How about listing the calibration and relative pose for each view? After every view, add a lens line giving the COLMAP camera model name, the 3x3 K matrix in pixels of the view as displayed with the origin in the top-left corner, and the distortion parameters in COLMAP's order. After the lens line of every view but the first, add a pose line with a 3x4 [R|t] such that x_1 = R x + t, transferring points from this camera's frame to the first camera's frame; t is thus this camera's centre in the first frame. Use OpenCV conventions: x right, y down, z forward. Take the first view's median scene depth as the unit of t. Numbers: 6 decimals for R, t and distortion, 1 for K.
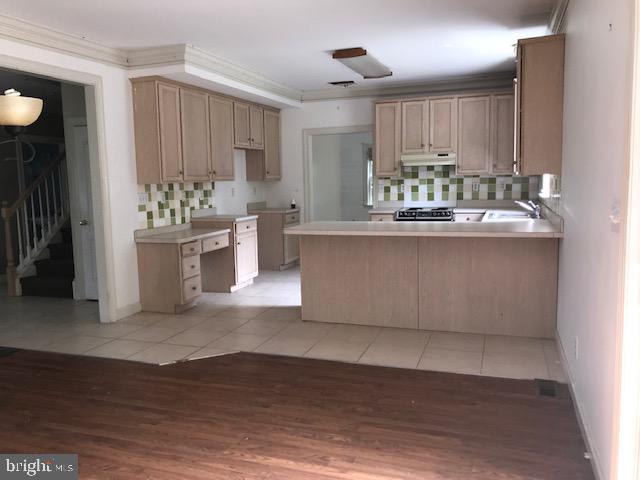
lens RADIAL K [[525.9, 0, 325.5], [0, 525.9, 235.2], [0, 0, 1]] dist [0.006476, -0.017947]
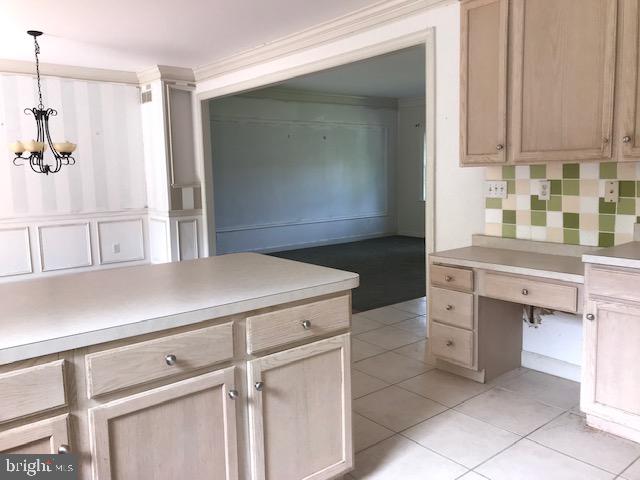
lens RADIAL K [[525.9, 0, 316.4], [0, 525.9, 238.5], [0, 0, 1]] dist [0.006476, -0.017947]
pose [[-0.548828, 0.142336, -0.823729, 0.292832], [-0.054801, 0.977151, 0.205359, -0.123642], [0.834137, 0.157848, -0.528488, 1.112255]]
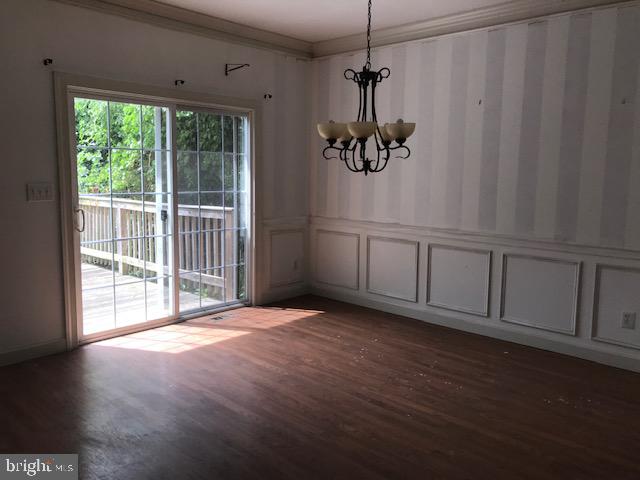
lens RADIAL K [[525.9, 0, 314.9], [0, 525.9, 238.9], [0, 0, 1]] dist [0.006476, -0.017947]
pose [[-0.897751, -0.044454, 0.438255, -0.387174], [0.056781, 0.974917, 0.215204, -0.079117], [-0.436829, 0.218084, -0.872709, 0.779867]]
